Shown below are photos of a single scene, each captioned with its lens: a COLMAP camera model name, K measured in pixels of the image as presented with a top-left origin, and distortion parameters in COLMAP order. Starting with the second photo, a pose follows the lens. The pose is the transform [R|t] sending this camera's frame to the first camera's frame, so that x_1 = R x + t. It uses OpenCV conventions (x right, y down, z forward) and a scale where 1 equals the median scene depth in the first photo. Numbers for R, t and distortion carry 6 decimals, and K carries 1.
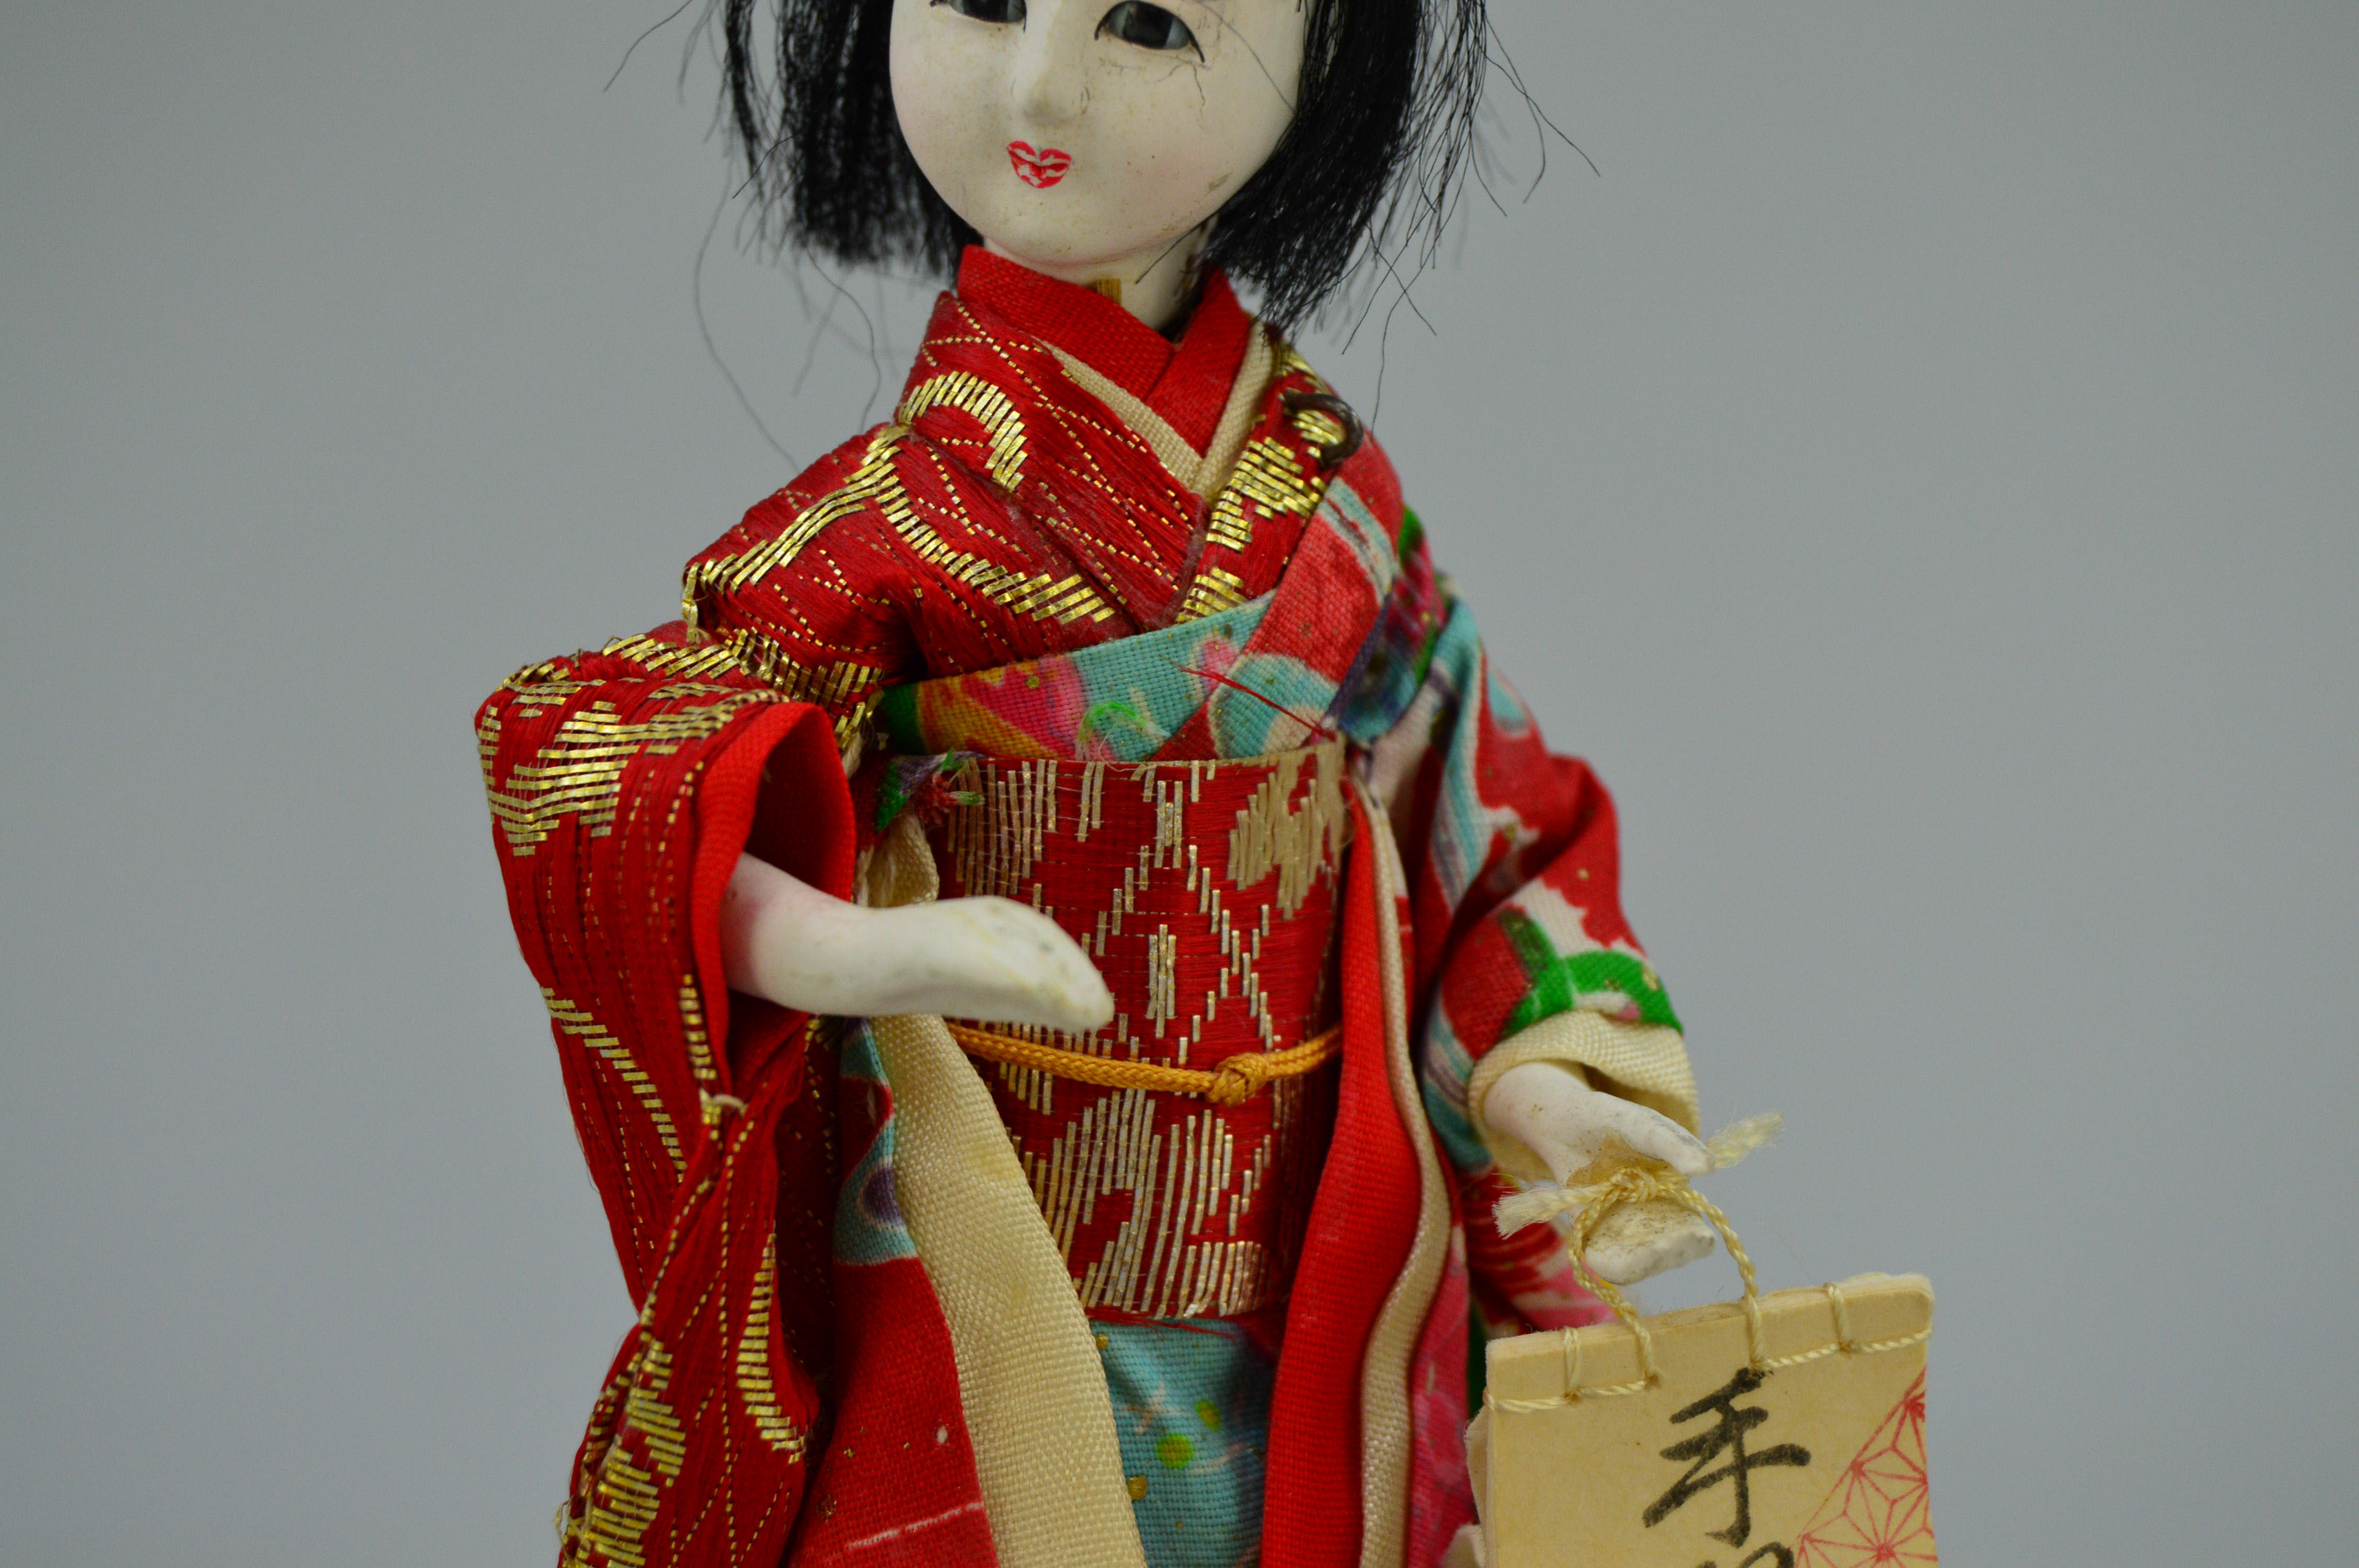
lens RADIAL K [[5260.3, 0, 1187.1], [0, 5260.3, 791.6], [0, 0, 1]] dist [-0.021183, 0.000000]
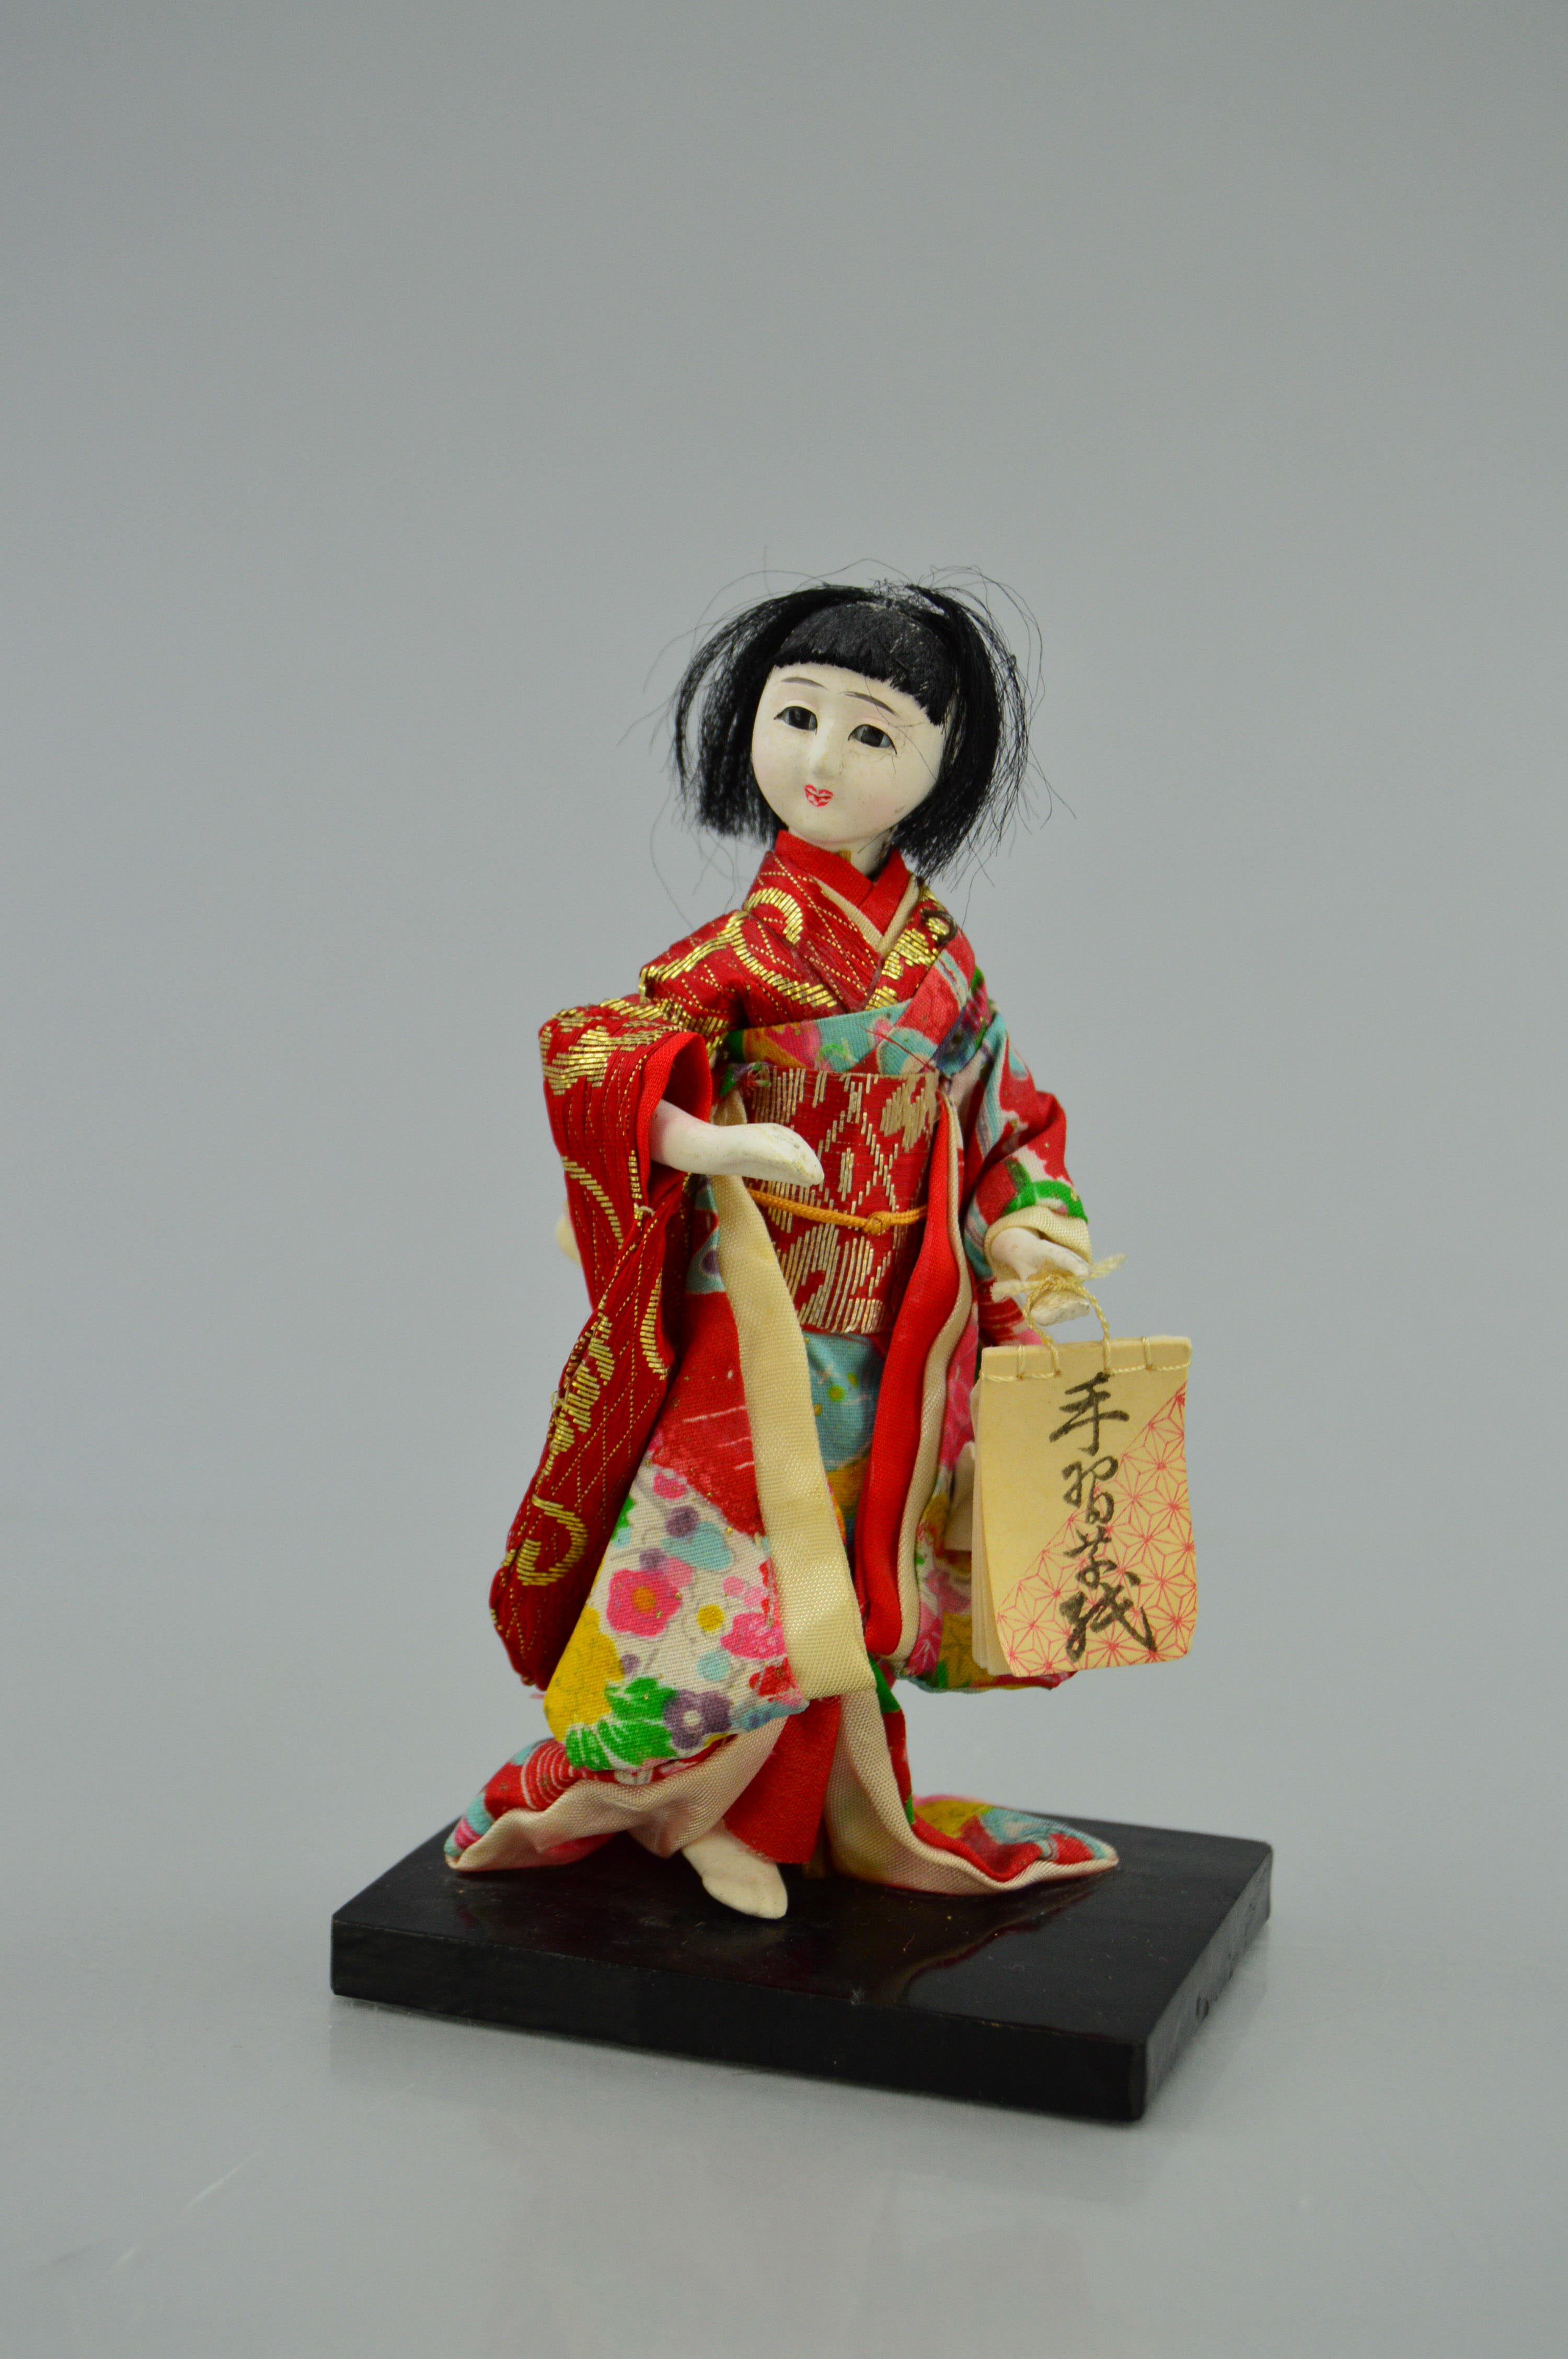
lens RADIAL K [[3766.5, 0, 759.4], [0, 3766.5, 1173.3], [0, 0, 1]] dist [-0.047718, 0.000000]
pose [[0.996868, 0.074210, -0.027349, 0.001907], [-0.074525, 0.997162, -0.010673, 0.054552], [0.026479, 0.012678, 0.999569, -0.552059]]
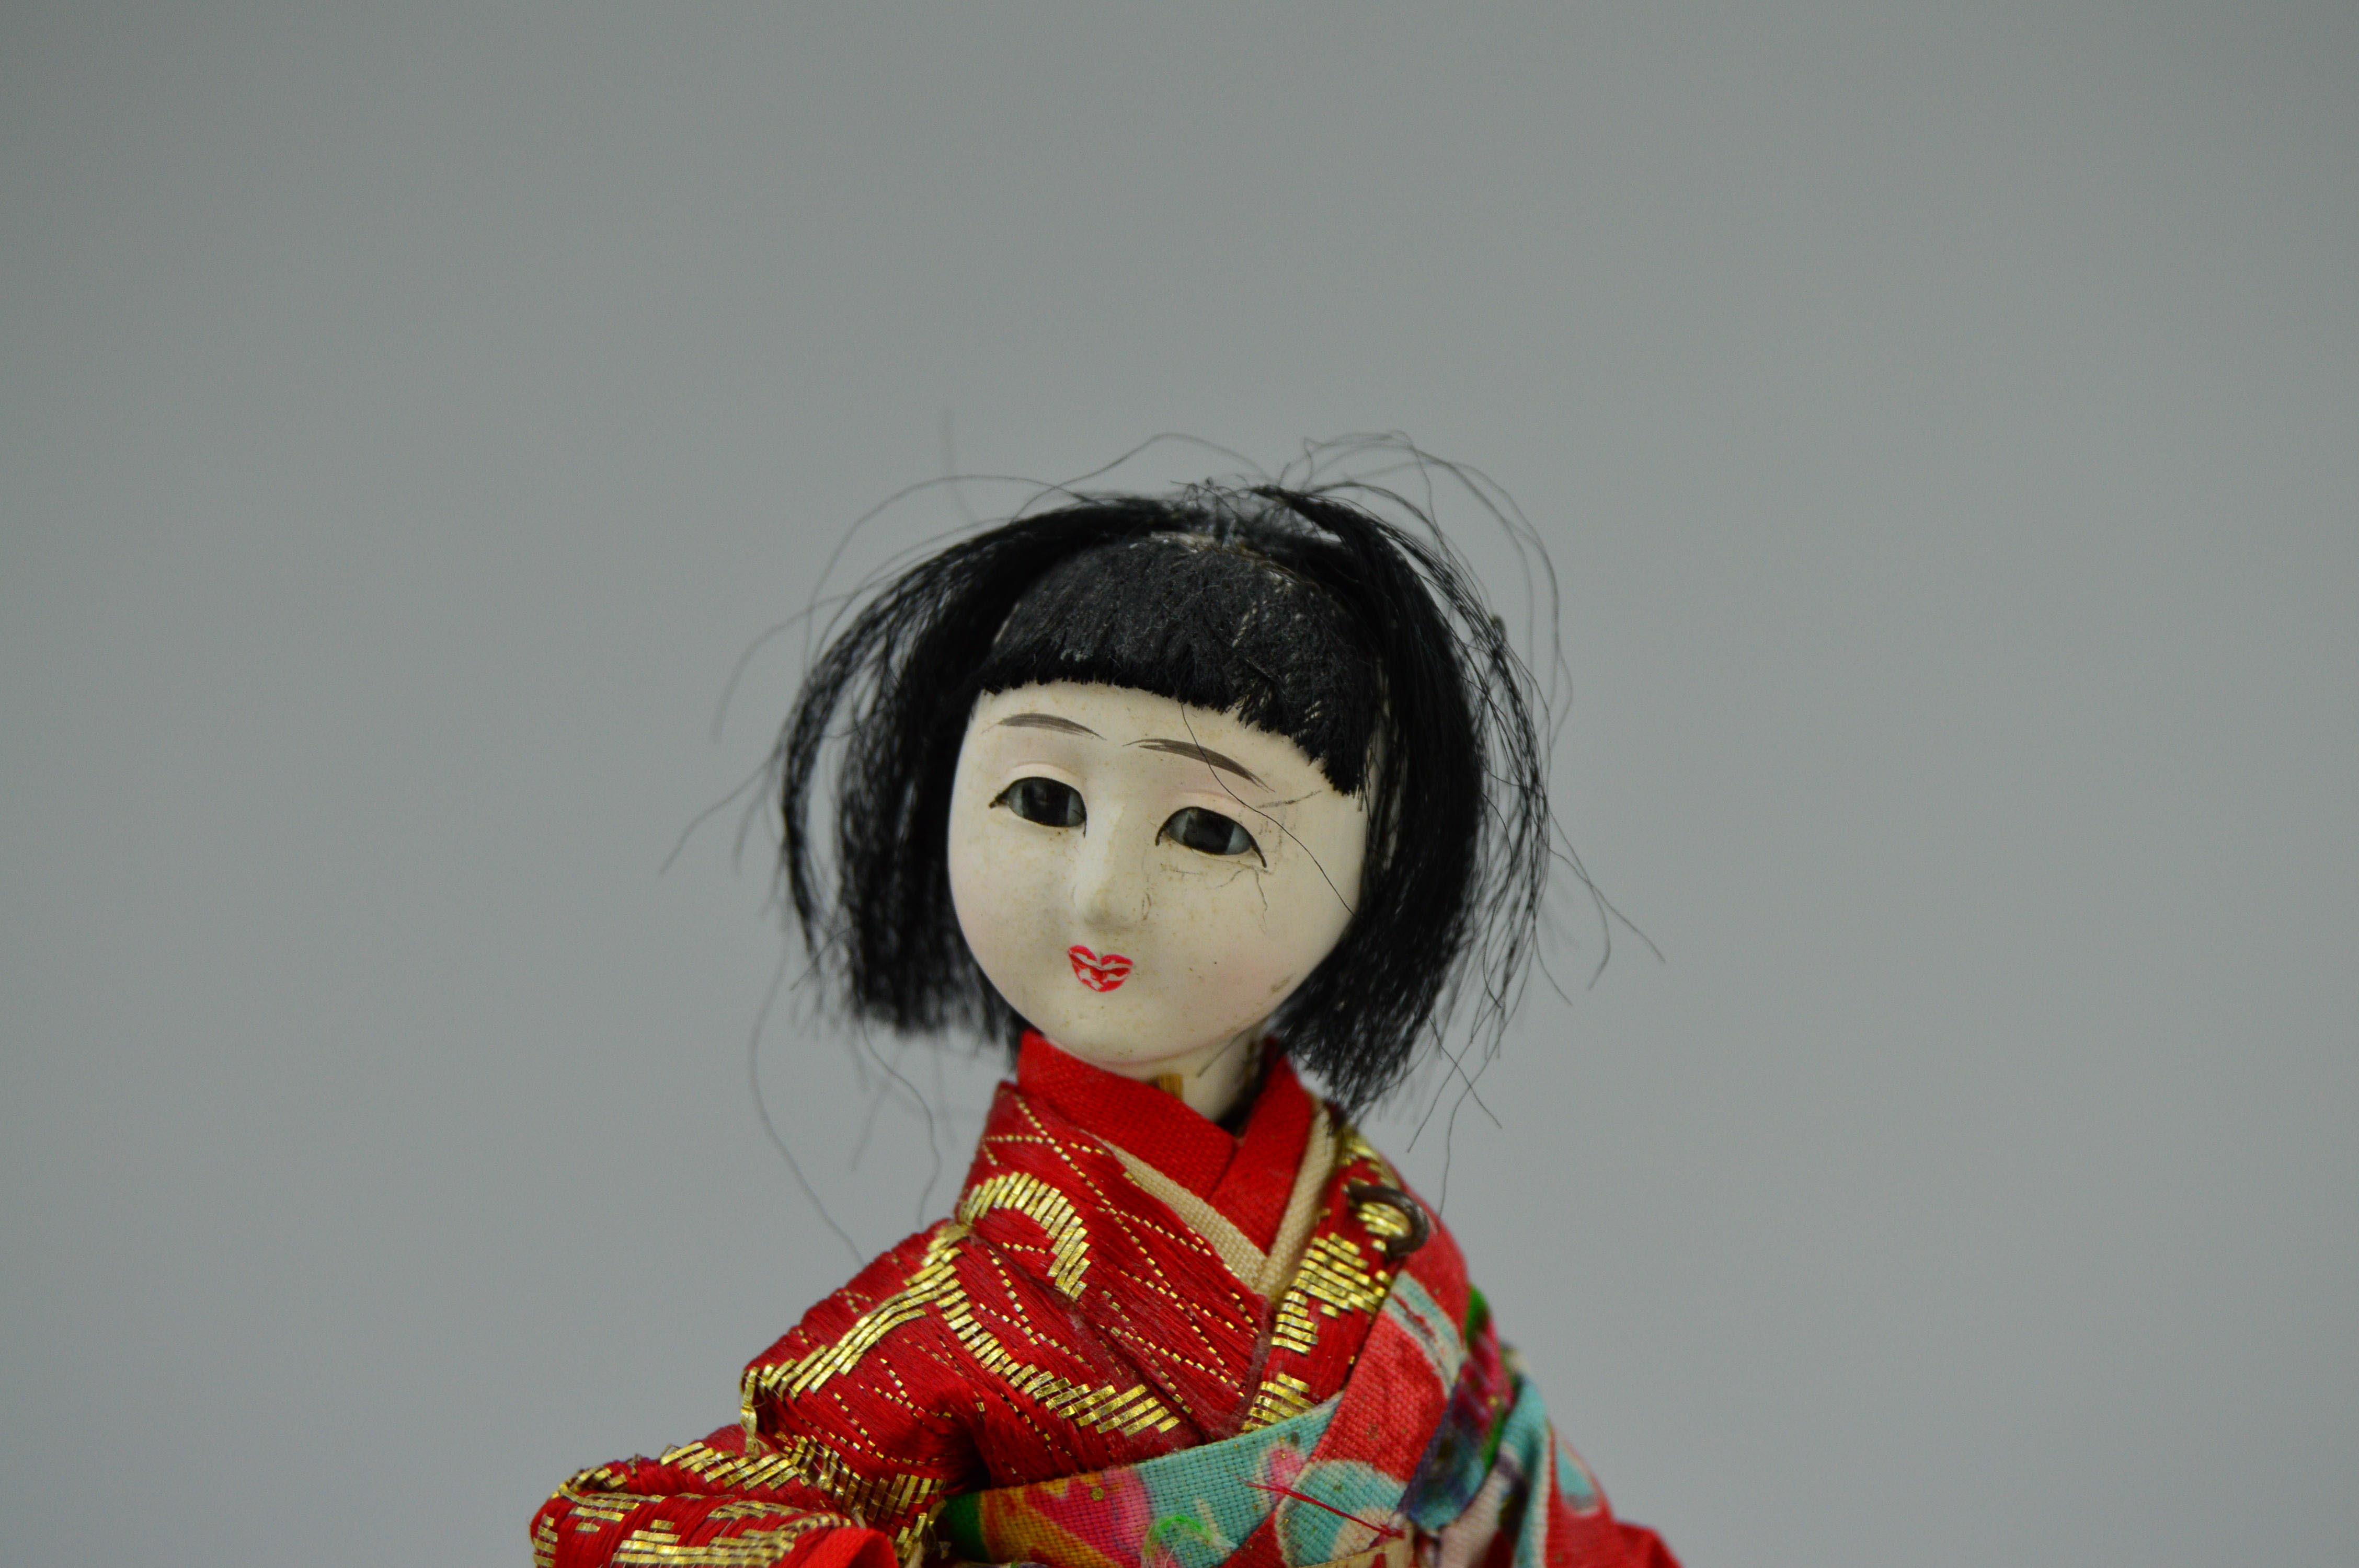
lens RADIAL K [[5260.3, 0, 1184.7], [0, 5260.3, 782.8], [0, 0, 1]] dist [-0.021183, 0.000000]
pose [[0.999950, -0.008308, -0.005520, -0.006322], [0.007906, 0.997566, -0.069282, -0.084414], [0.006082, 0.069235, 0.997582, 0.008231]]
